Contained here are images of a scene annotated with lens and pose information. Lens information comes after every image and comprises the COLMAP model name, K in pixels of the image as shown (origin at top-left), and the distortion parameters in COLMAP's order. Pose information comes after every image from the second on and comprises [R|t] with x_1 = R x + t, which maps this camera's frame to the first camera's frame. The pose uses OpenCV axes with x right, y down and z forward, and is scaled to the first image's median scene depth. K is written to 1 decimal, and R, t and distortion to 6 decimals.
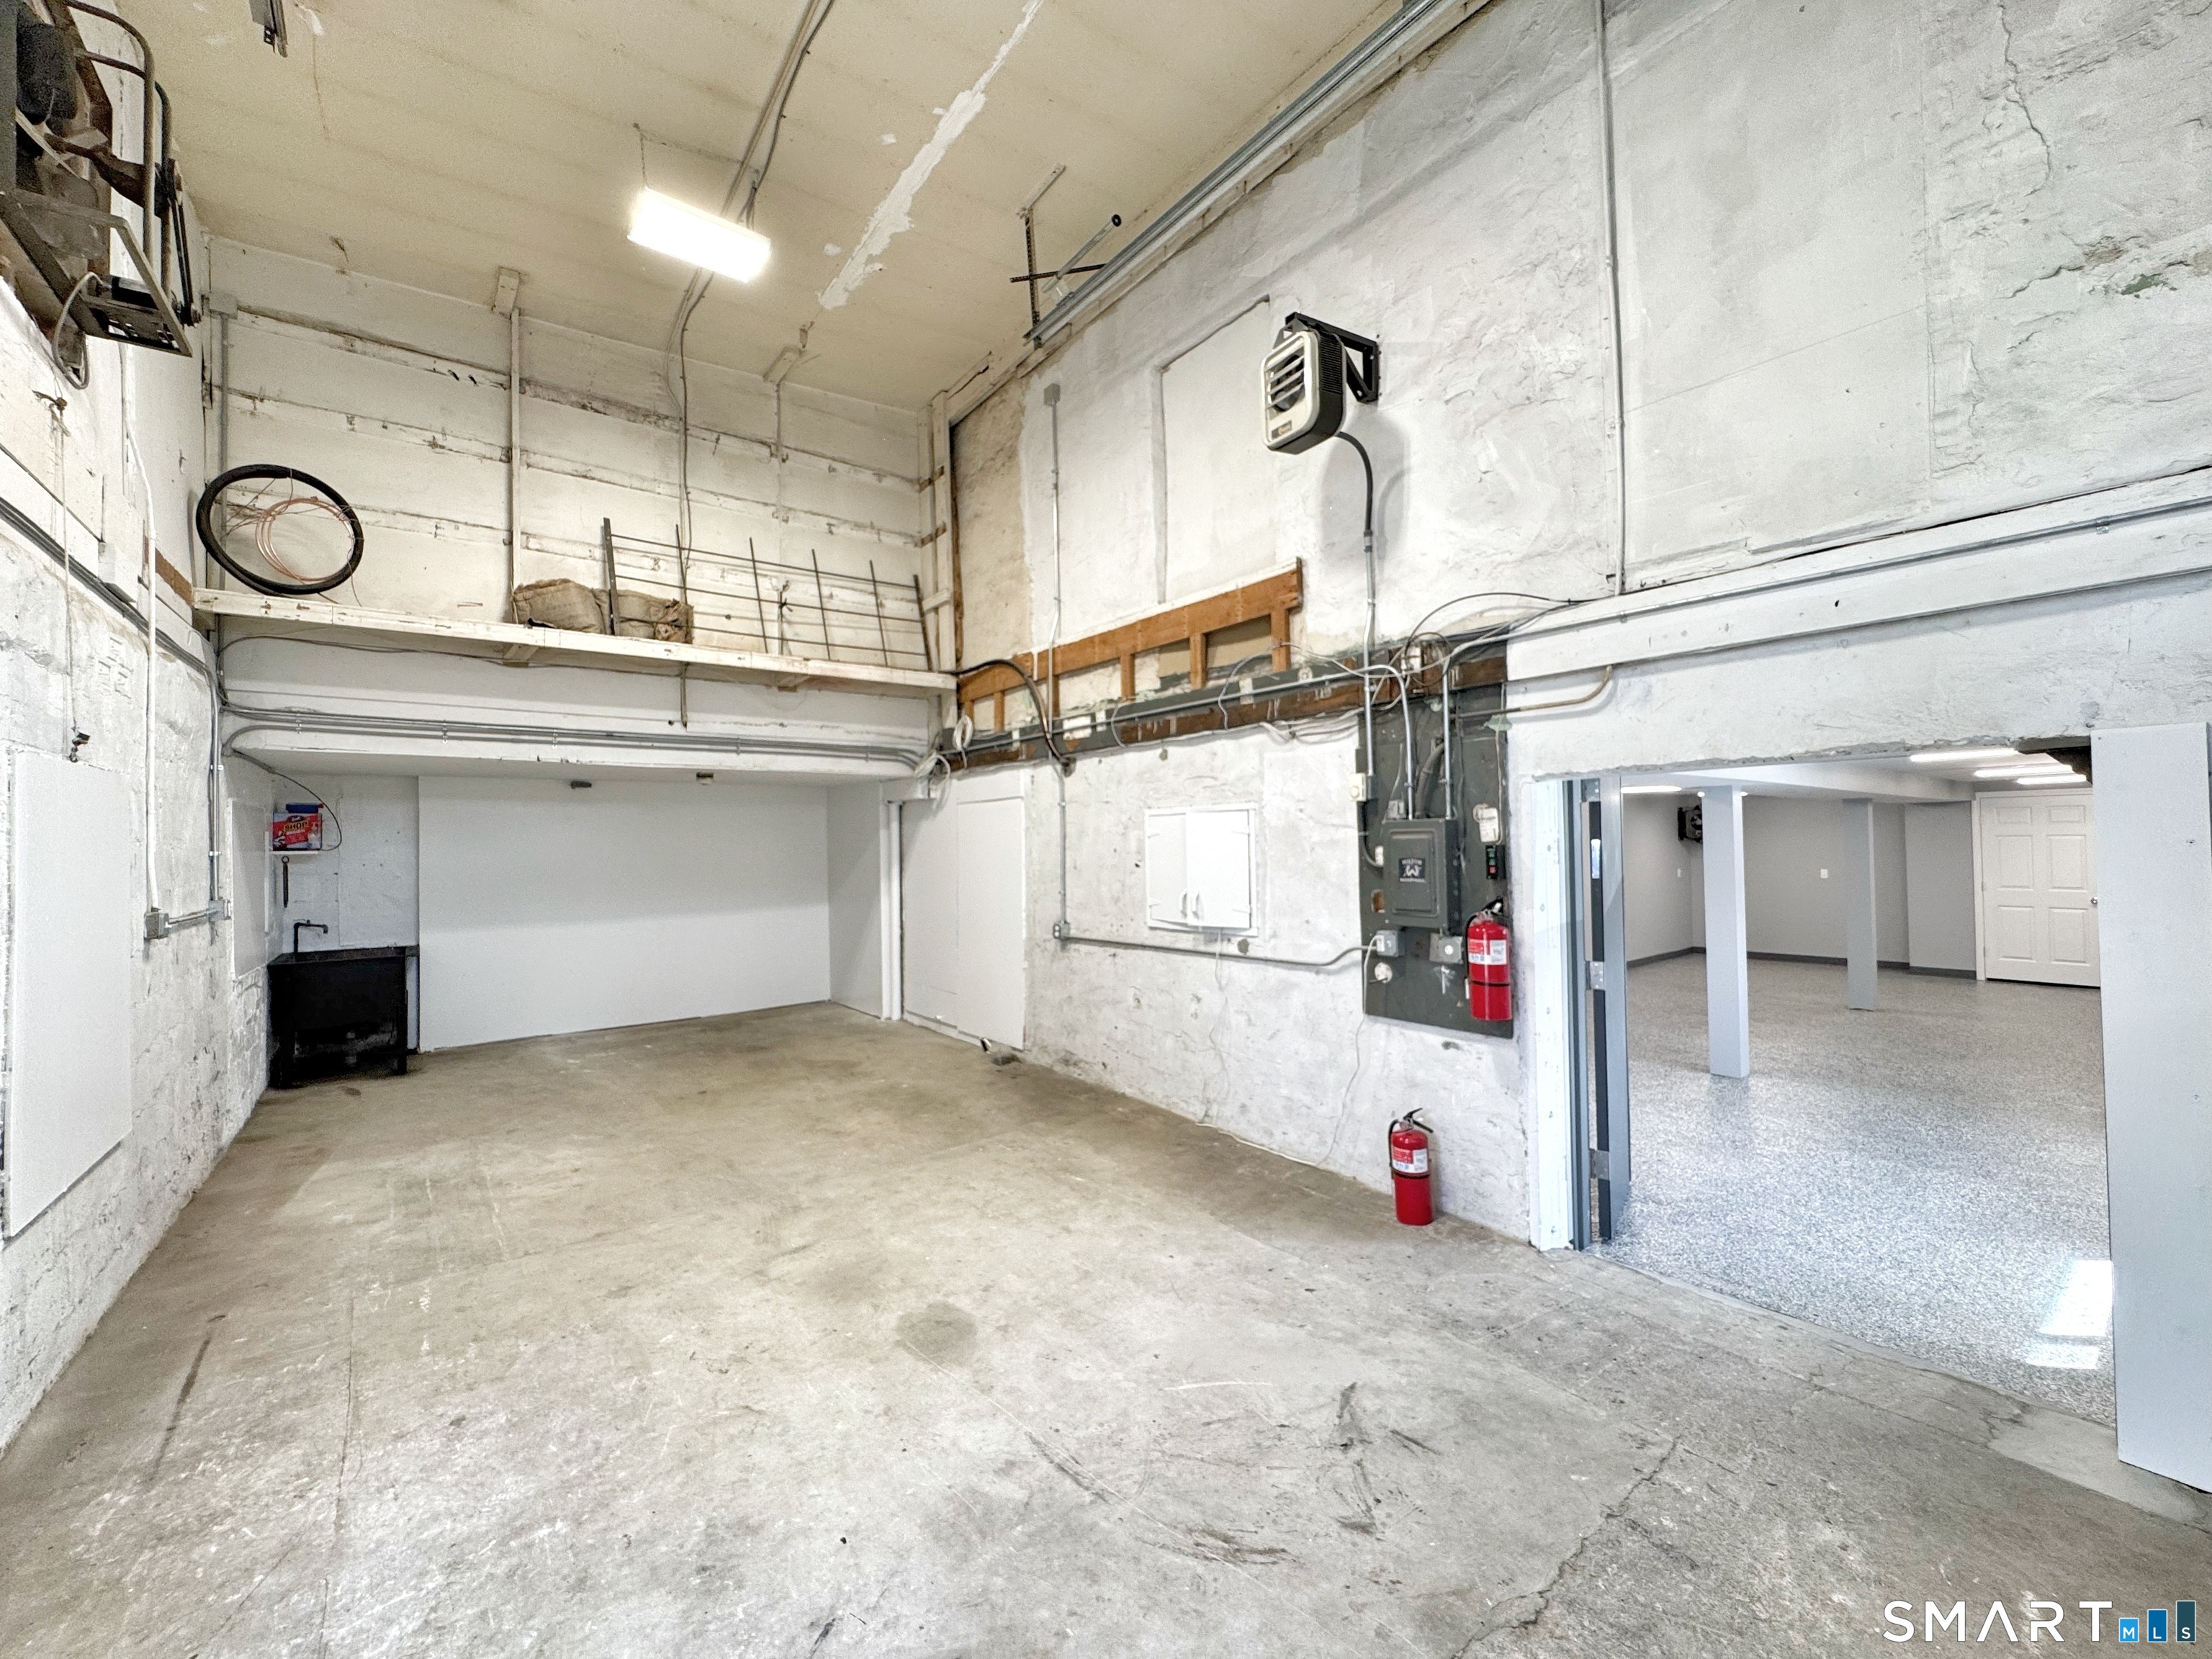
lens RADIAL K [[879.1, 0, 1103.1], [0, 879.1, 828.2], [0, 0, 1]] dist [-0.003679, 0.000831]
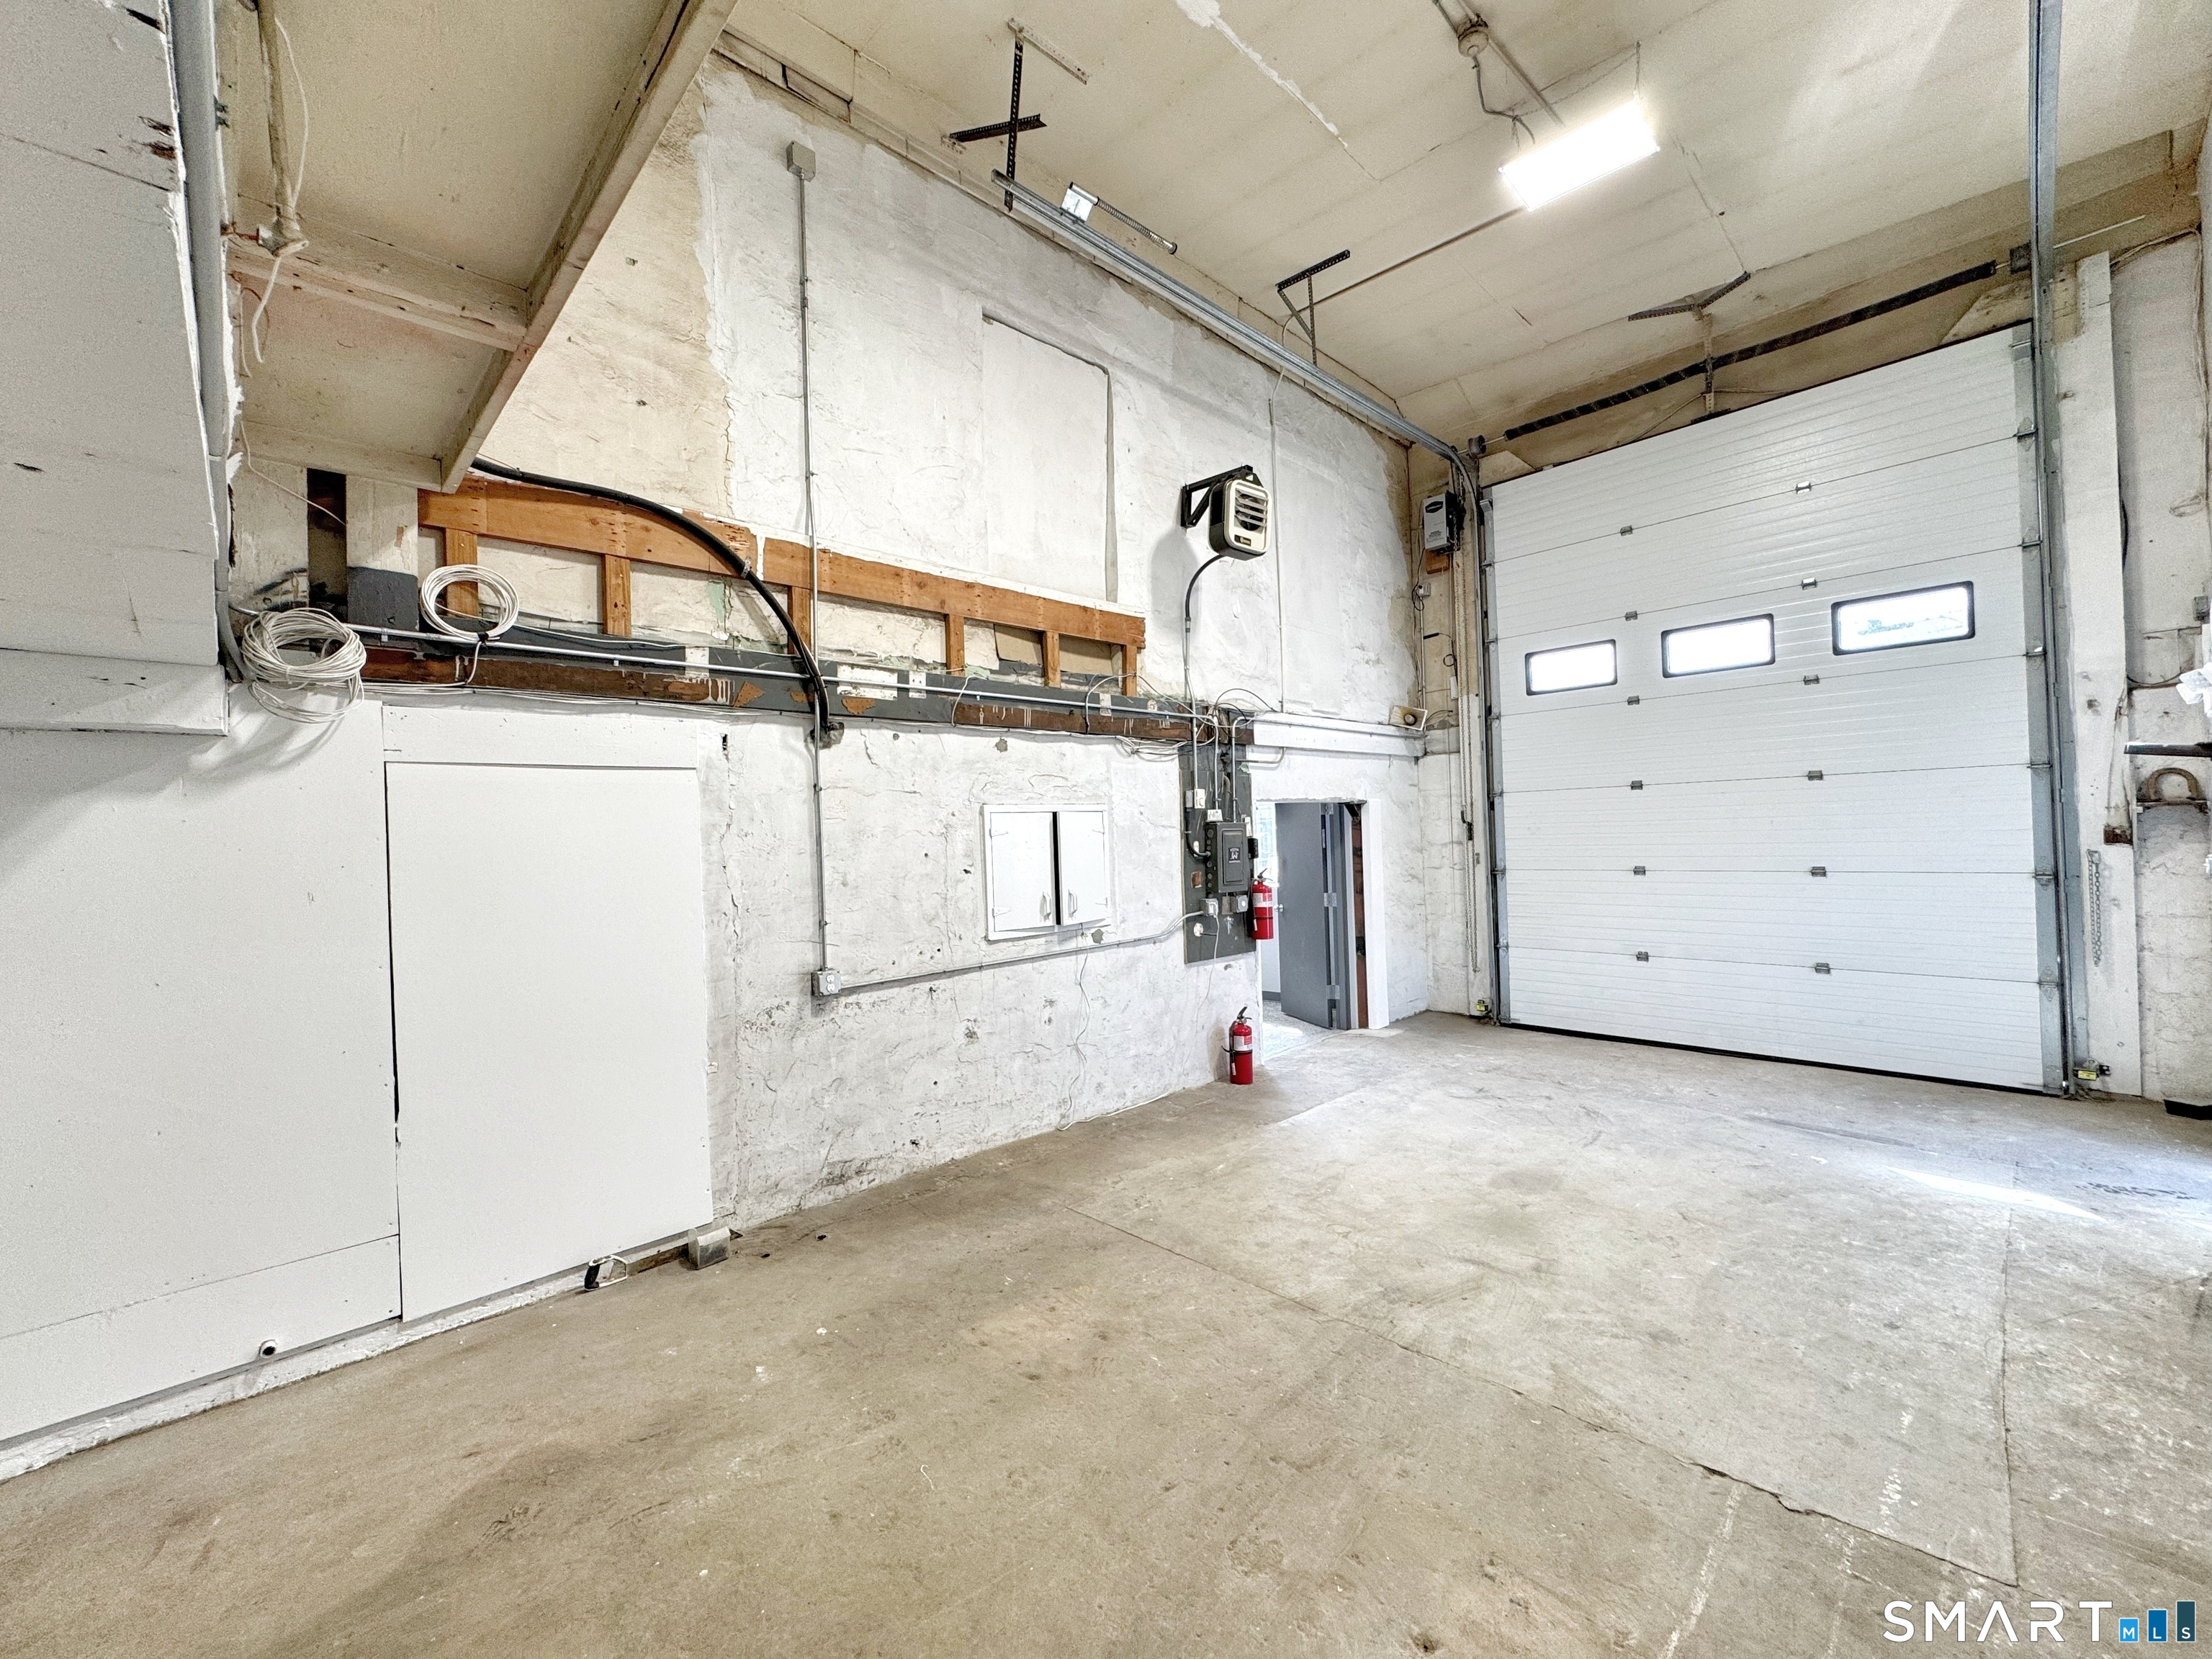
lens RADIAL K [[879.1, 0, 1105.3], [0, 879.1, 828.3], [0, 0, 1]] dist [-0.003679, 0.000831]
pose [[-0.100839, 0.029399, 0.994468, -0.993320], [0.019265, 0.999434, -0.027593, 0.033247], [-0.994716, 0.016376, -0.101348, 1.182737]]
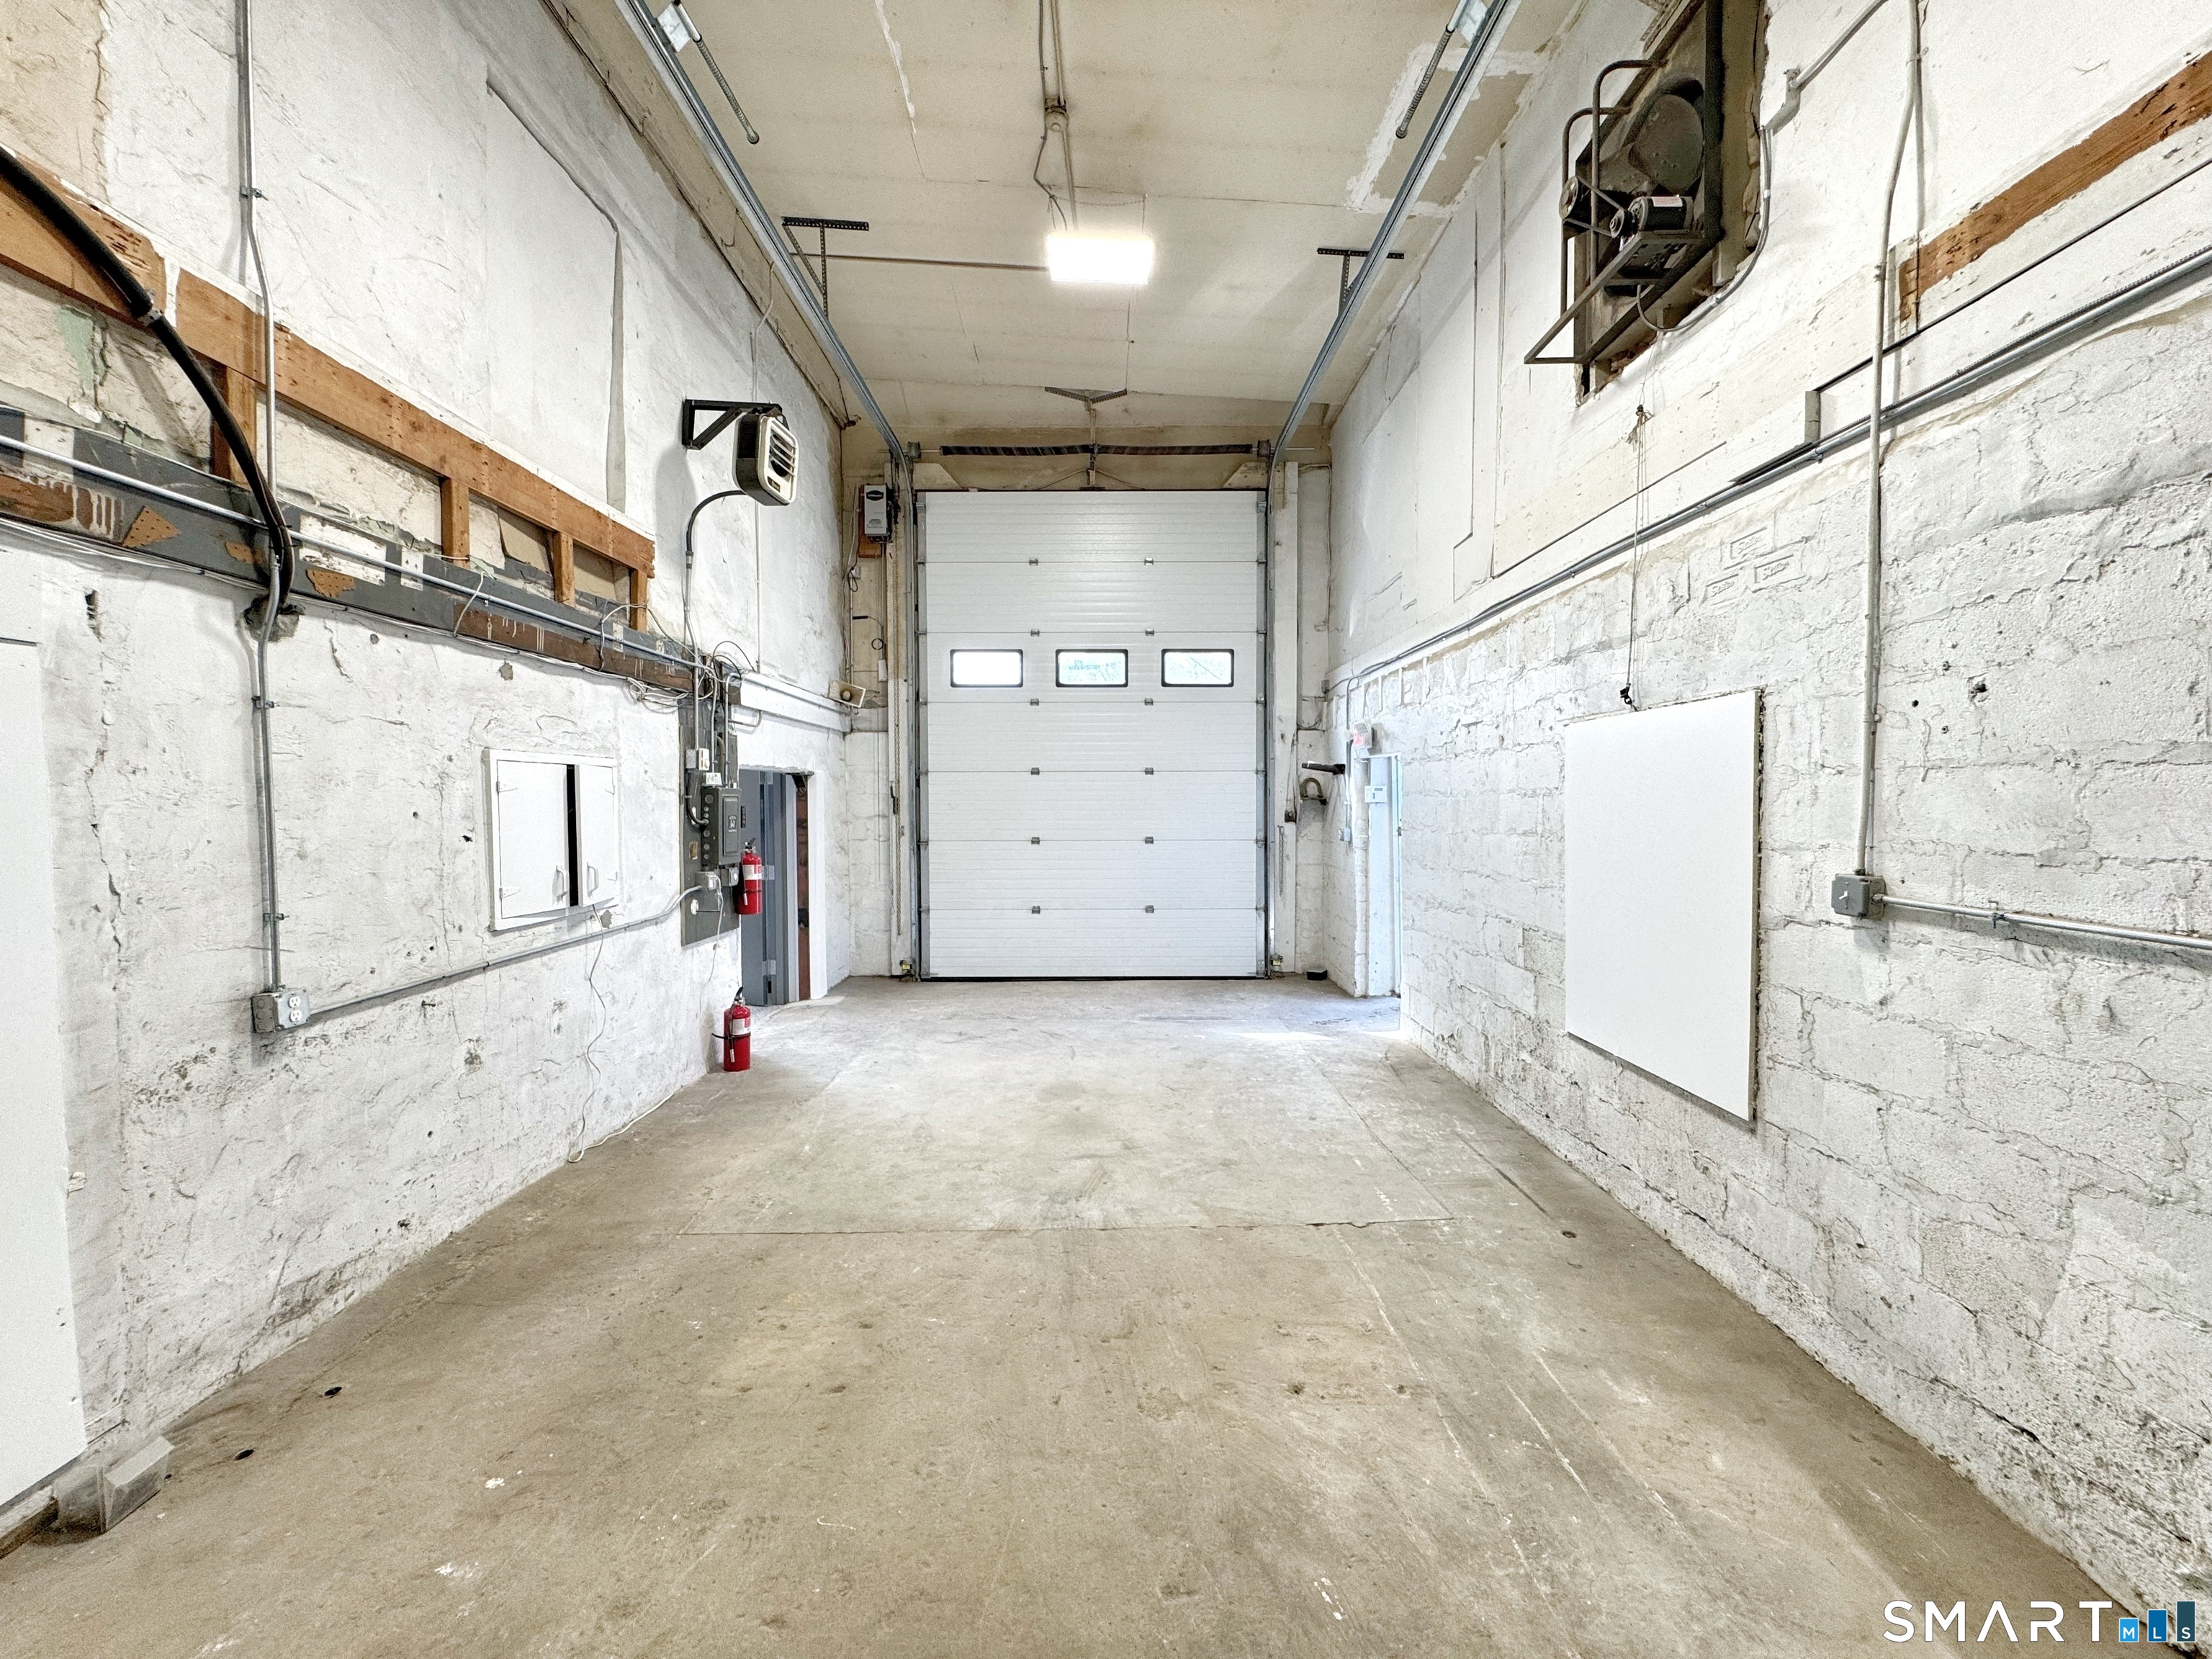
lens RADIAL K [[879.1, 0, 1100.7], [0, 879.1, 828.9], [0, 0, 1]] dist [-0.003679, 0.000831]
pose [[-0.789358, 0.001098, 0.613932, -0.841004], [0.008215, 0.999928, 0.008774, 0.041972], [-0.613878, 0.011970, -0.789310, 1.500299]]
